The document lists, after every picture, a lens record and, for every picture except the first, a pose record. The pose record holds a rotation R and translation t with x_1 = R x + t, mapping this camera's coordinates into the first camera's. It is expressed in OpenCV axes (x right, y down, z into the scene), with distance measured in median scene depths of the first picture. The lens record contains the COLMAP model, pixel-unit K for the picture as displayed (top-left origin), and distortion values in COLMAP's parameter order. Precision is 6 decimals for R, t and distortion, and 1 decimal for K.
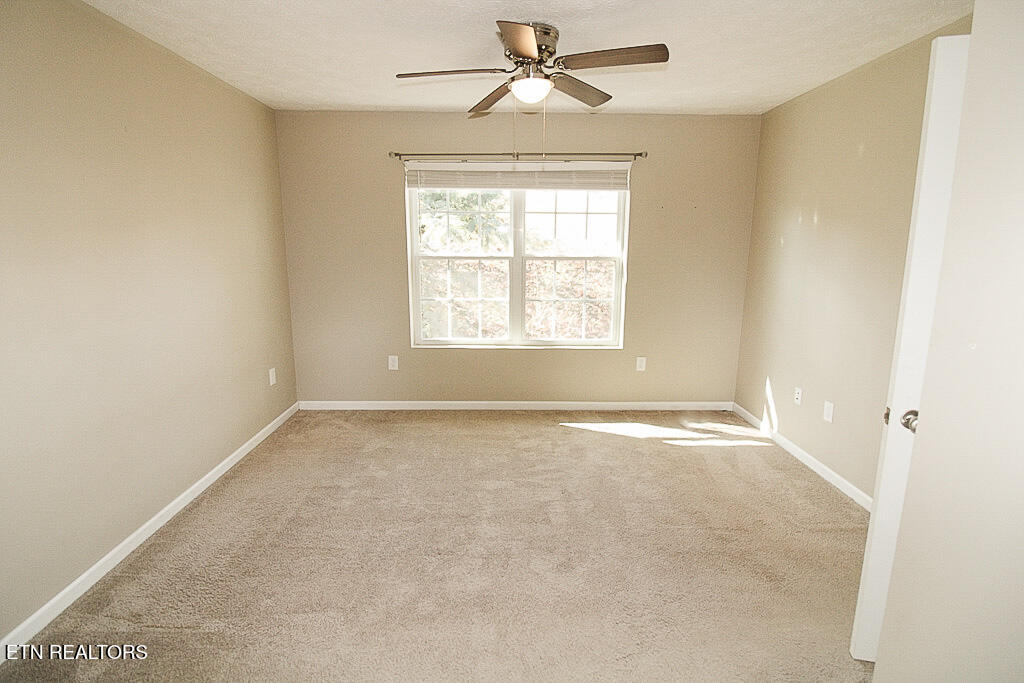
lens RADIAL K [[473.5, 0, 509.4], [0, 473.5, 327.4], [0, 0, 1]] dist [0.003699, -0.015779]
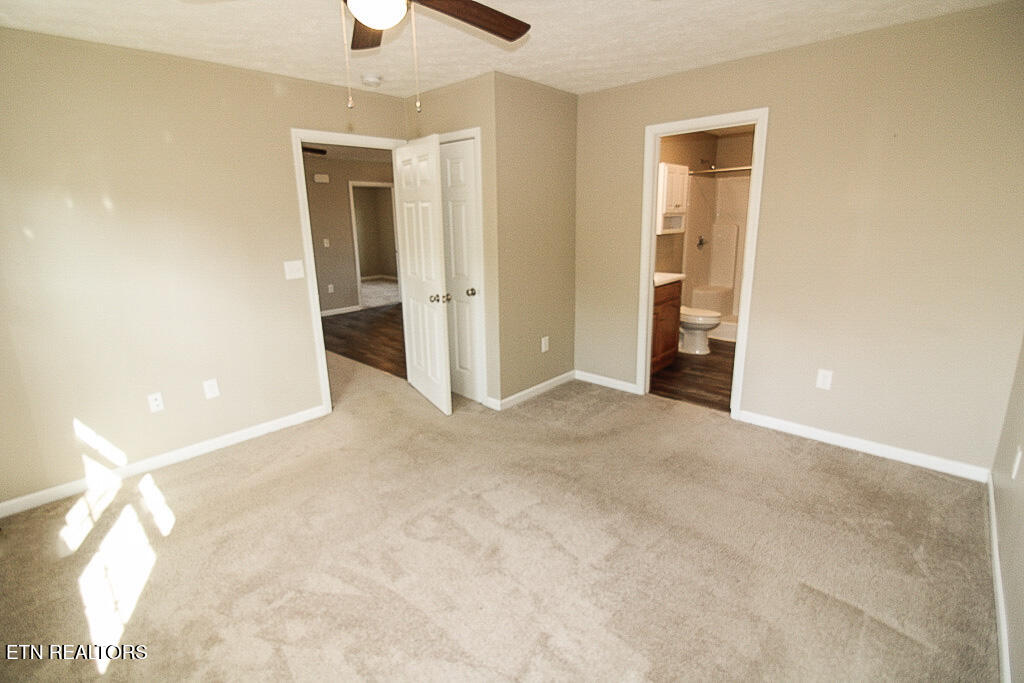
lens RADIAL K [[473.5, 0, 509.4], [0, 473.5, 327.4], [0, 0, 1]] dist [0.003699, -0.015779]
pose [[-0.718125, -0.149799, 0.679600, -0.392225], [0.140150, 0.925418, 0.352078, -0.177715], [-0.681656, 0.348082, -0.643572, 0.915131]]
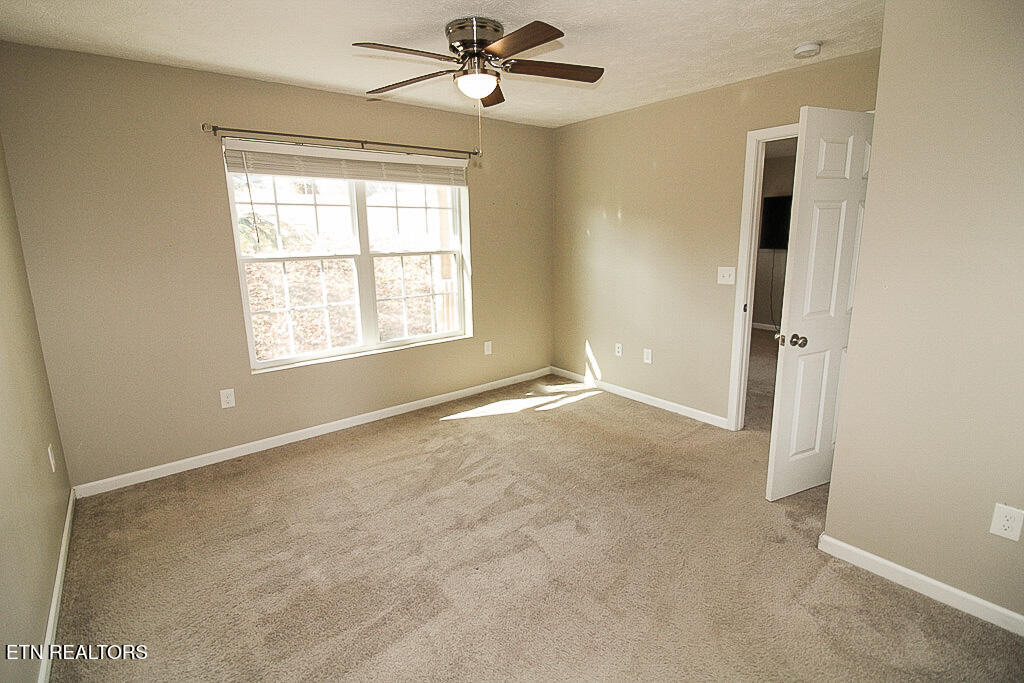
lens RADIAL K [[473.5, 0, 509.4], [0, 473.5, 327.4], [0, 0, 1]] dist [0.003699, -0.015779]
pose [[0.789237, -0.137502, 0.598496, -0.350665], [0.128921, 0.989990, 0.057438, -0.027074], [-0.600403, 0.031827, 0.799064, 0.109165]]
